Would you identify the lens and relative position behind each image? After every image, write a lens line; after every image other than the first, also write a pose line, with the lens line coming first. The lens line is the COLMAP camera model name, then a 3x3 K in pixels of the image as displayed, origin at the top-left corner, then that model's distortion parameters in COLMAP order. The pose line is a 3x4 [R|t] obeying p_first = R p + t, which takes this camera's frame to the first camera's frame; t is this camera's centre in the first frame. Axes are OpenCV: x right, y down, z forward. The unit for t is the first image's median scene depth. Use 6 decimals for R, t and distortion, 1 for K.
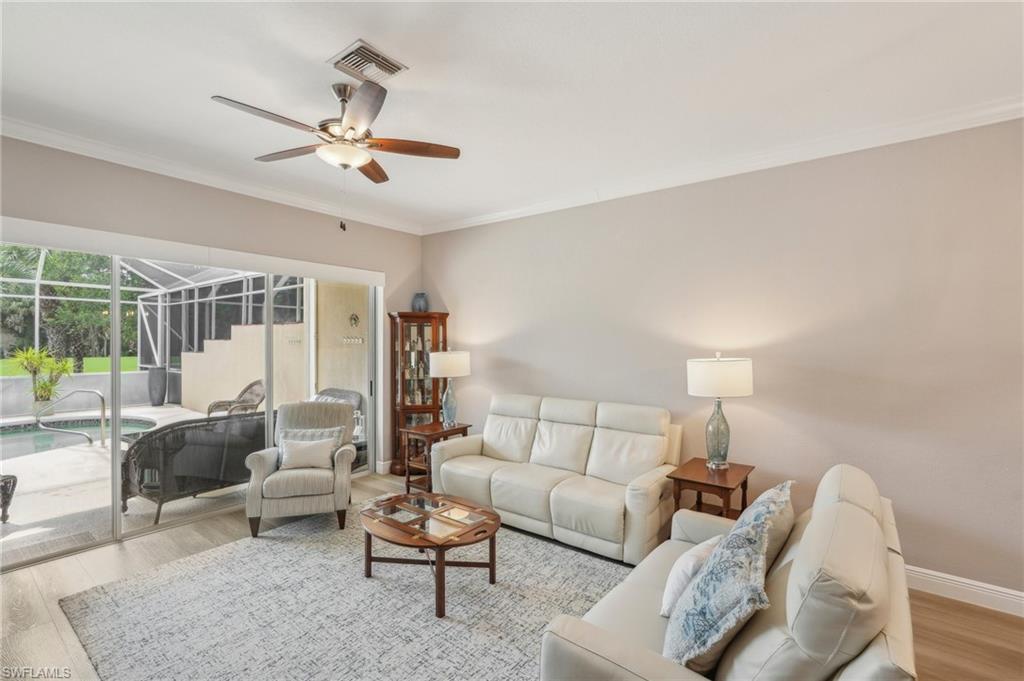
lens RADIAL K [[455.7, 0, 512.4], [0, 455.7, 346.8], [0, 0, 1]] dist [-0.010940, 0.006335]
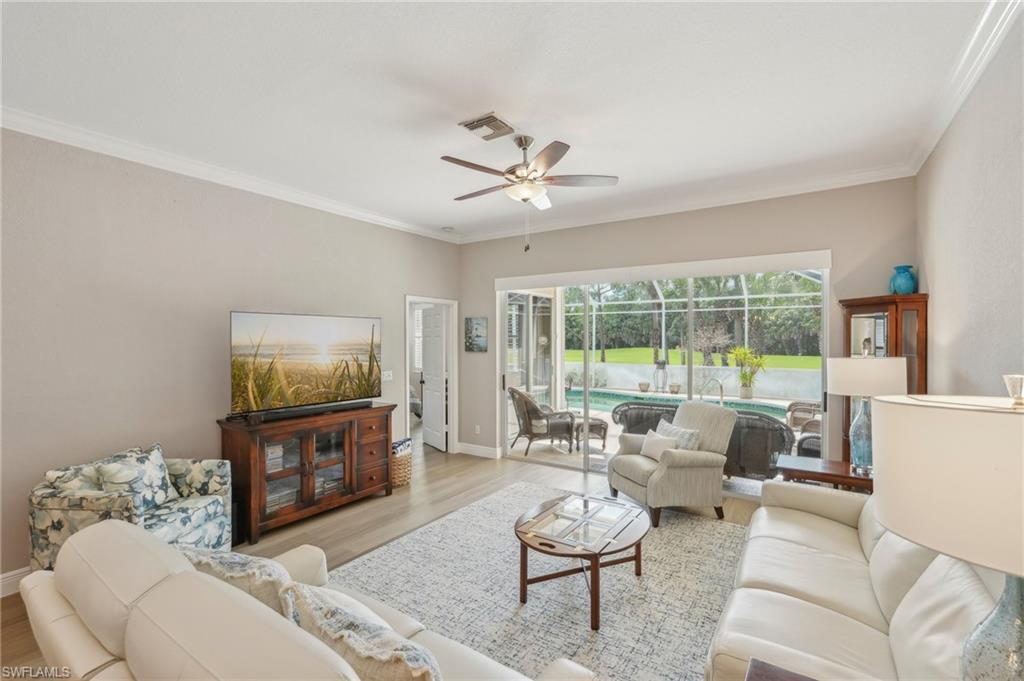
lens RADIAL K [[455.7, 0, 514.0], [0, 455.7, 339.3], [0, 0, 1]] dist [-0.010940, 0.006335]
pose [[0.073451, -0.005204, -0.997285, 0.518184], [-0.014347, 0.999877, -0.006274, -0.002879], [0.997196, 0.014769, 0.073367, 0.520024]]
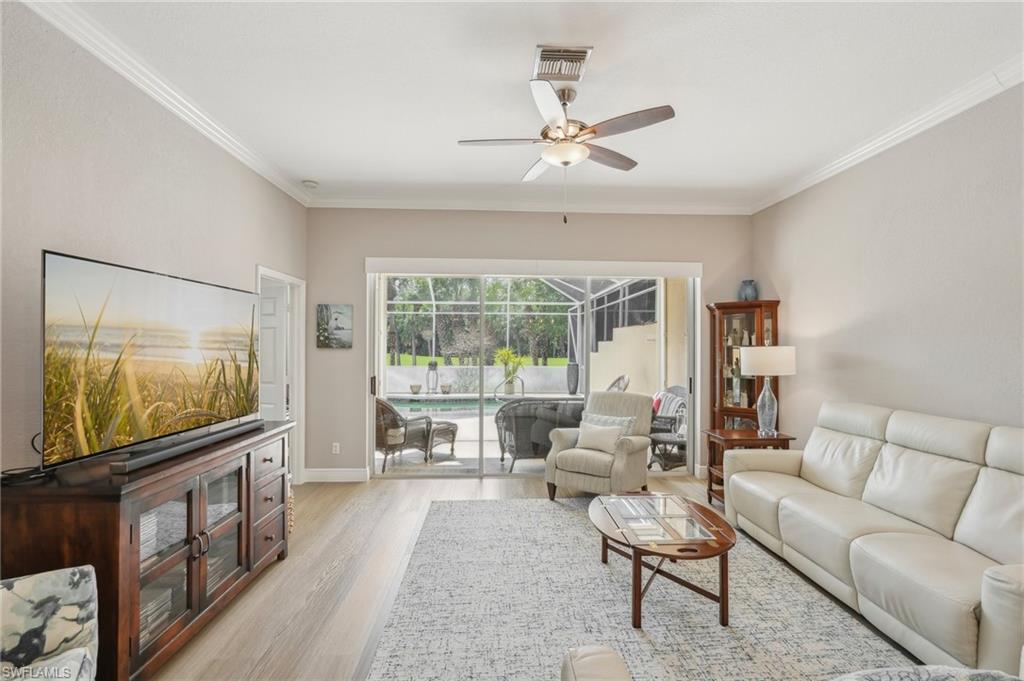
lens RADIAL K [[455.7, 0, 514.3], [0, 455.7, 340.2], [0, 0, 1]] dist [-0.010940, 0.006335]
pose [[0.647831, -0.010139, -0.761716, 0.219485], [-0.011366, 0.999671, -0.022974, 0.028489], [0.761699, 0.023541, 0.647503, 0.127628]]
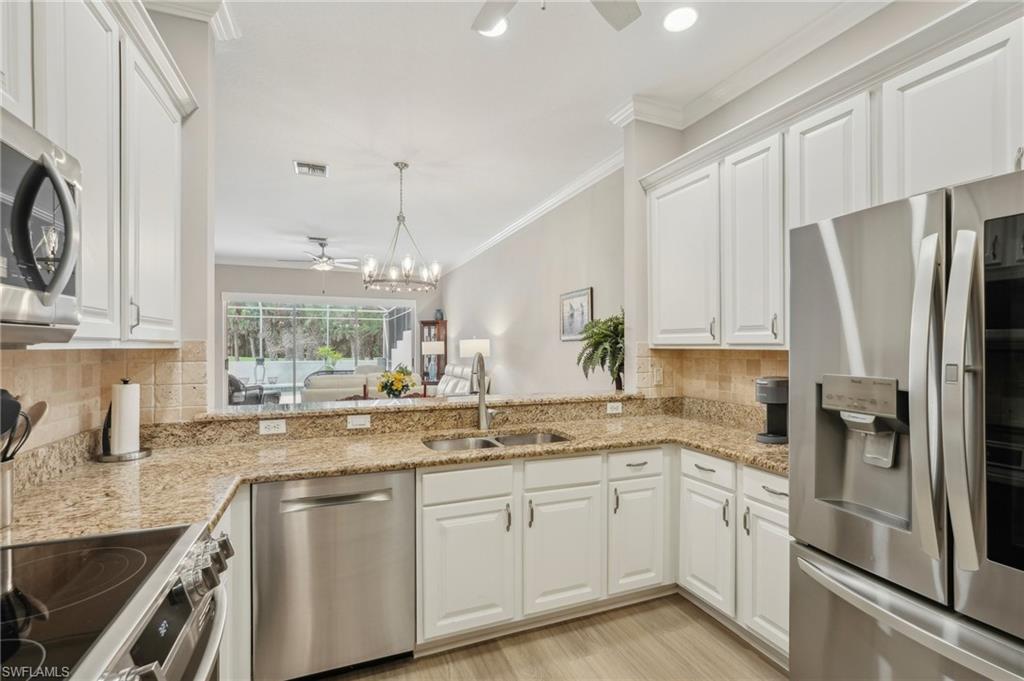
lens RADIAL K [[455.7, 0, 513.2], [0, 455.7, 346.7], [0, 0, 1]] dist [-0.010940, 0.006335]
pose [[0.864281, -0.002062, -0.503005, 1.213412], [-0.006223, 0.999871, -0.014791, 0.063803], [0.502971, 0.015914, 0.864157, -0.492444]]
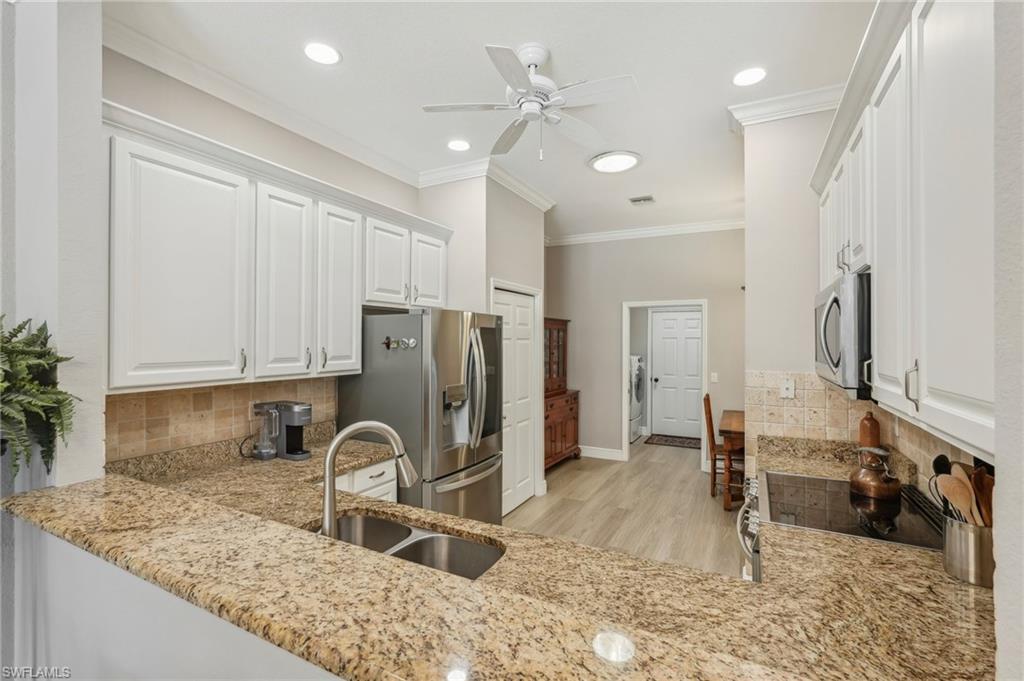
lens RADIAL K [[455.7, 0, 510.1], [0, 455.7, 338.7], [0, 0, 1]] dist [-0.010940, 0.006335]
pose [[-0.170330, -0.002314, 0.985384, 0.573491], [0.012819, 0.999907, 0.004564, 0.006199], [-0.985304, 0.013409, -0.170285, -0.073459]]
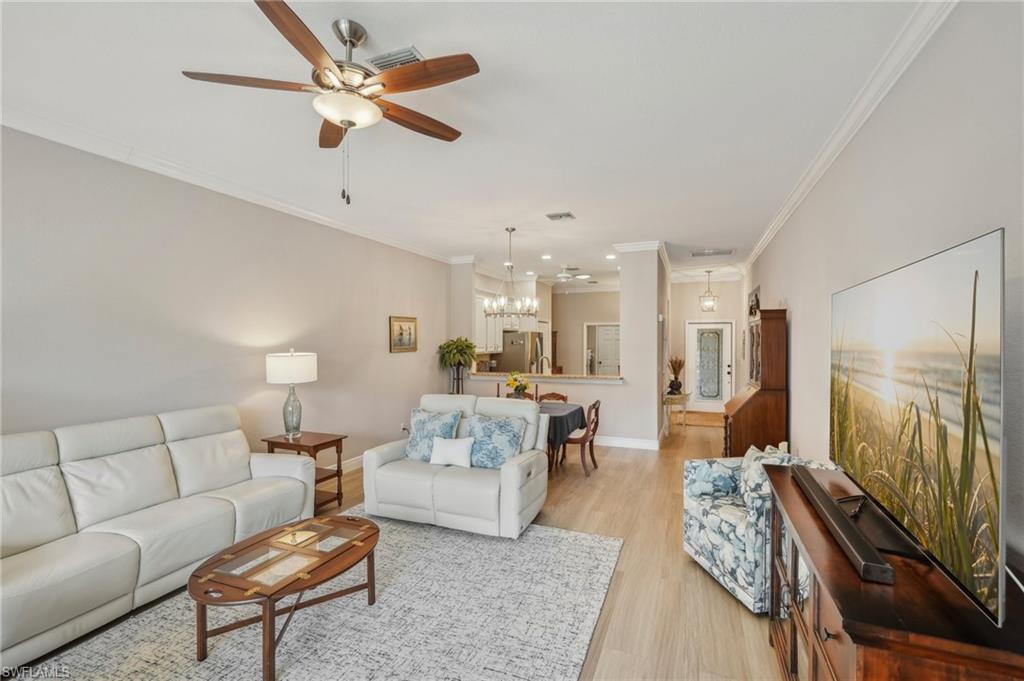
lens RADIAL K [[455.7, 0, 505.9], [0, 455.7, 347.8], [0, 0, 1]] dist [-0.010940, 0.006335]
pose [[-0.262458, -0.013729, 0.964846, -0.719681], [0.018842, 0.999635, 0.019349, -0.003245], [-0.964759, 0.023258, -0.262103, 0.560328]]
